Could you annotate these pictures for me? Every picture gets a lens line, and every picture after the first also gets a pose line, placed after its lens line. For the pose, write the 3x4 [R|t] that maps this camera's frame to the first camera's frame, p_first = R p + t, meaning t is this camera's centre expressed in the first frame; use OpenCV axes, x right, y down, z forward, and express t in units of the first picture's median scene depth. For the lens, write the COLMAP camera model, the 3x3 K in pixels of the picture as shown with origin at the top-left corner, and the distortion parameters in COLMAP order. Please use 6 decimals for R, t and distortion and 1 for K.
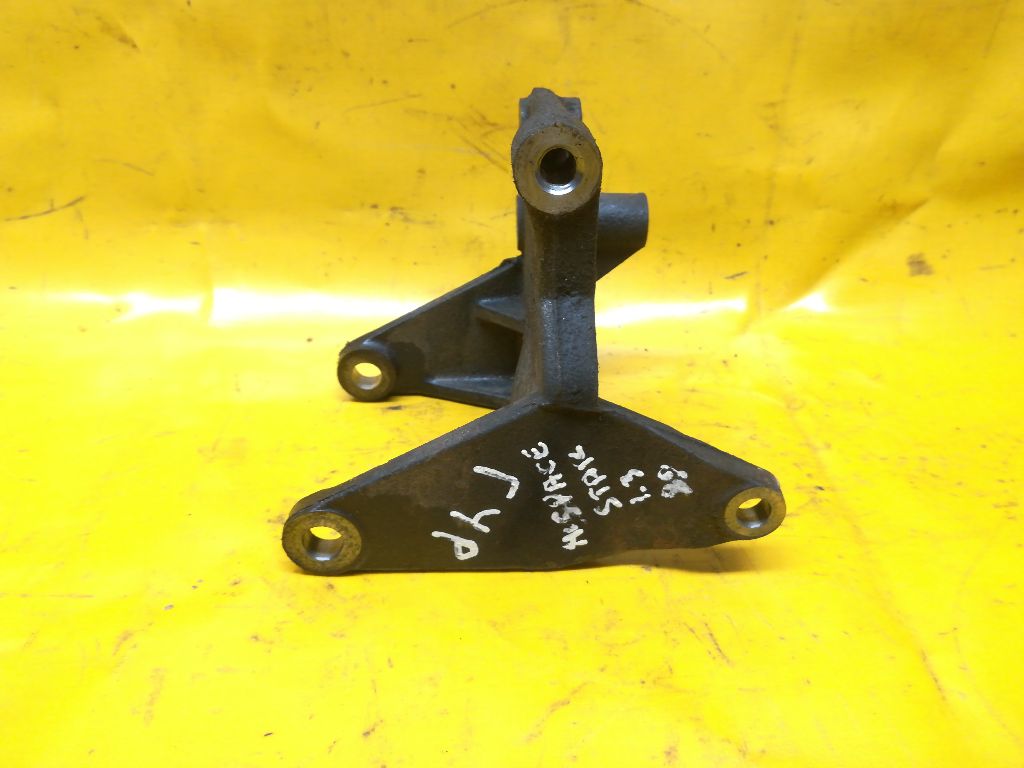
lens RADIAL K [[806.3, 0, 516.3], [0, 806.3, 368.3], [0, 0, 1]] dist [0.061844, -0.097368]
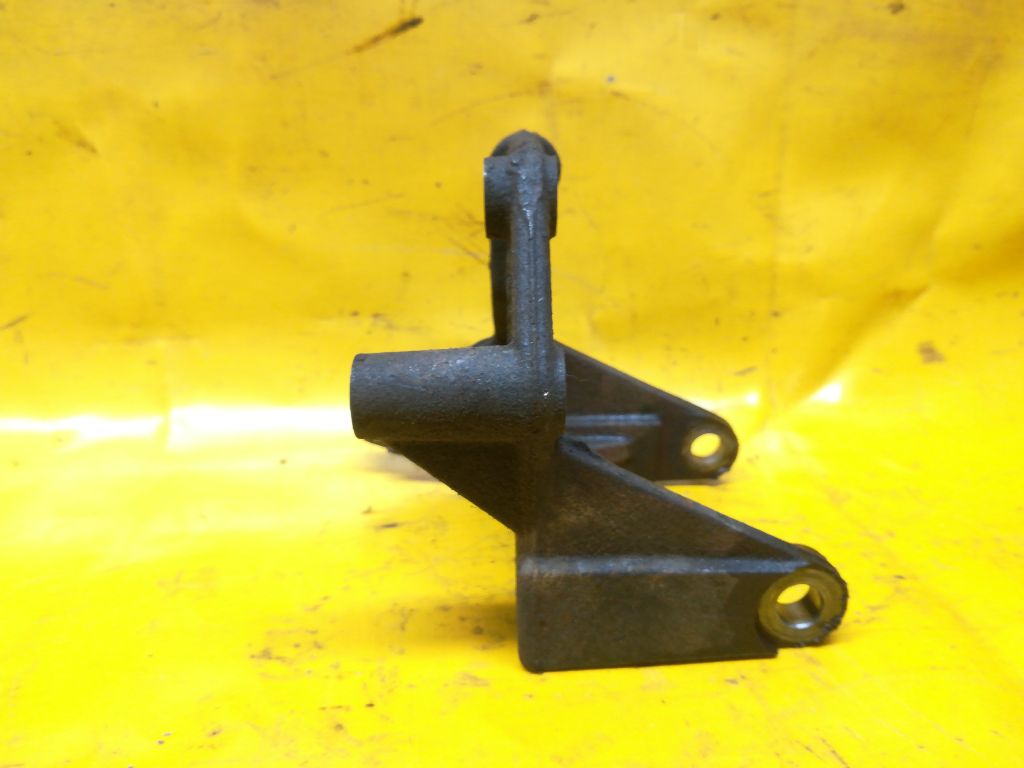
lens RADIAL K [[806.3, 0, 516.8], [0, 806.3, 381.1], [0, 0, 1]] dist [0.061844, -0.097368]
pose [[0.995914, -0.046338, 0.077506, -0.068198], [0.060940, 0.978270, -0.198175, 0.069608], [-0.066638, 0.202089, 0.977097, 0.107941]]
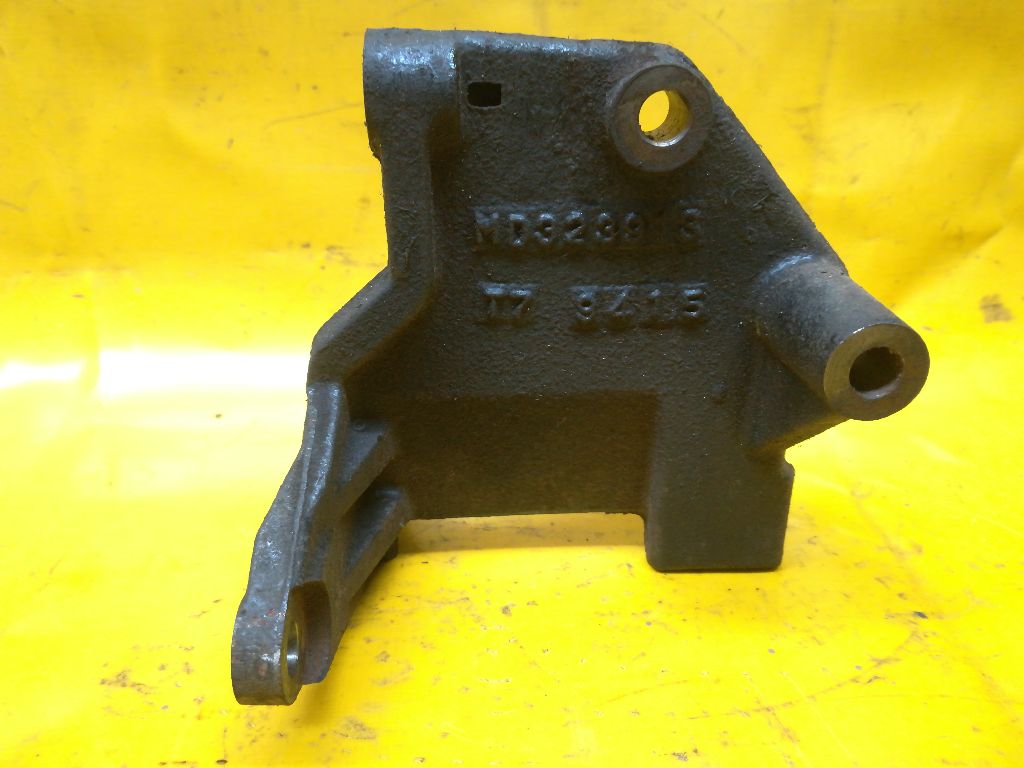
lens RADIAL K [[806.3, 0, 513.9], [0, 806.3, 377.6], [0, 0, 1]] dist [0.061844, -0.097368]
pose [[0.999864, -0.016236, 0.002813, 0.024107], [0.016425, 0.995707, -0.091097, 0.004019], [-0.001321, 0.091131, 0.995838, 0.227780]]
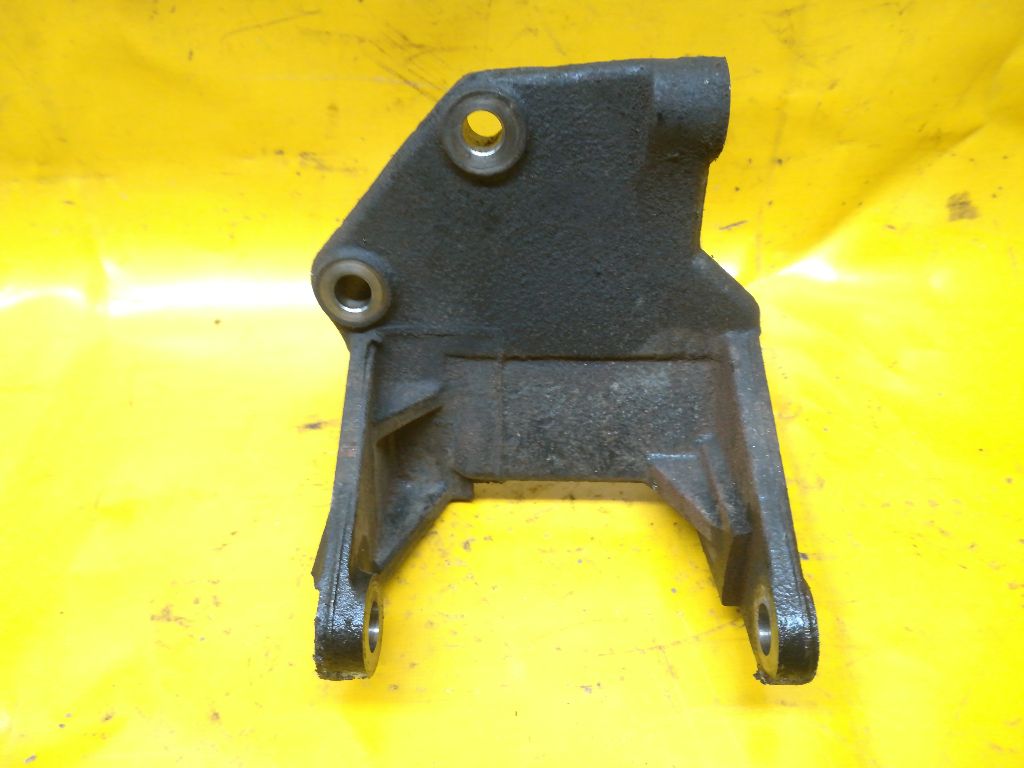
lens RADIAL K [[806.3, 0, 511.8], [0, 806.3, 367.7], [0, 0, 1]] dist [0.061844, -0.097368]
pose [[0.999342, -0.014254, -0.033356, 0.079667], [0.022761, 0.962407, 0.270656, -0.211890], [0.028244, -0.271237, 0.962098, 0.180329]]
